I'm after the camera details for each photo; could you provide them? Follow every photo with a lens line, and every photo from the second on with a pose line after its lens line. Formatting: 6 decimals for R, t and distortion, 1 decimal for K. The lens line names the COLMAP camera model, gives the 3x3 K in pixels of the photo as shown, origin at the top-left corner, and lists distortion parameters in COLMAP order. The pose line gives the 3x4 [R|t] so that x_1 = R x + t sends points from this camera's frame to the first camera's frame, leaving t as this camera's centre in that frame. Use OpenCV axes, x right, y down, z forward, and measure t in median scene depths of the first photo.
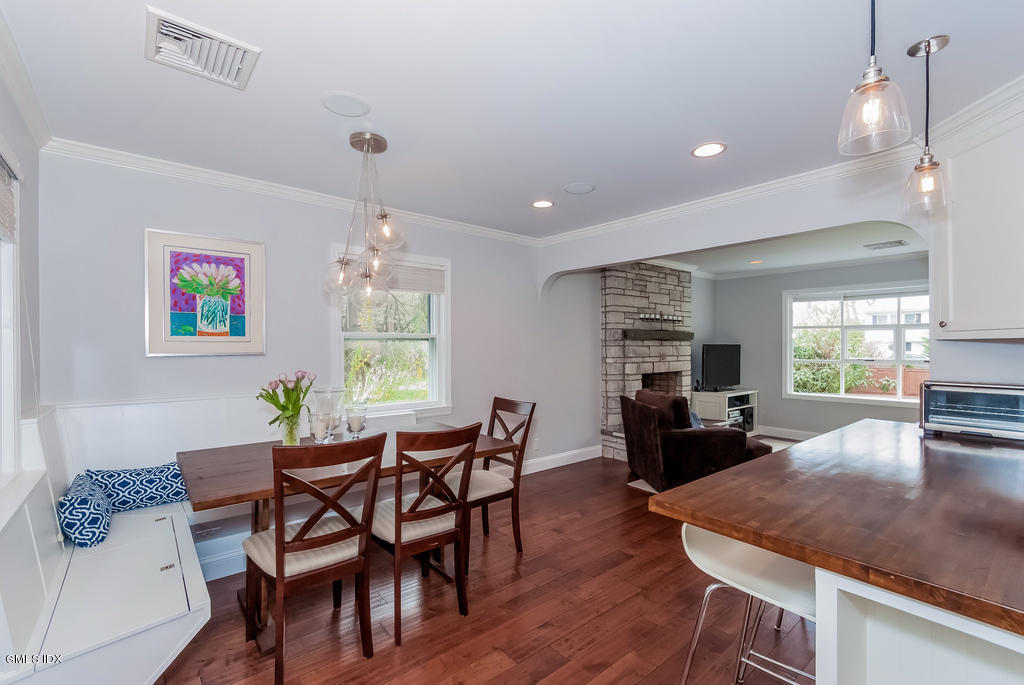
lens RADIAL K [[453.2, 0, 511.5], [0, 453.2, 343.8], [0, 0, 1]] dist [-0.002983, -0.000278]
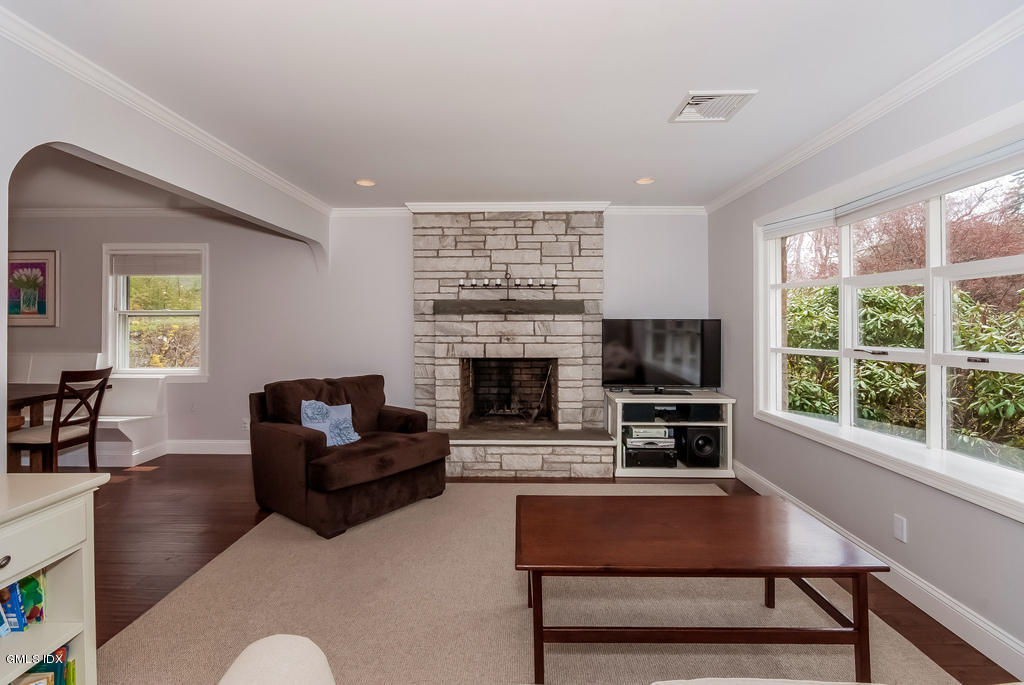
lens RADIAL K [[453.2, 0, 511.1], [0, 453.2, 323.8], [0, 0, 1]] dist [-0.002983, -0.000278]
pose [[0.762070, -0.000680, -0.647494, 0.834403], [0.001622, 0.999998, 0.000858, 0.008298], [0.647493, -0.001704, 0.762070, 0.464425]]
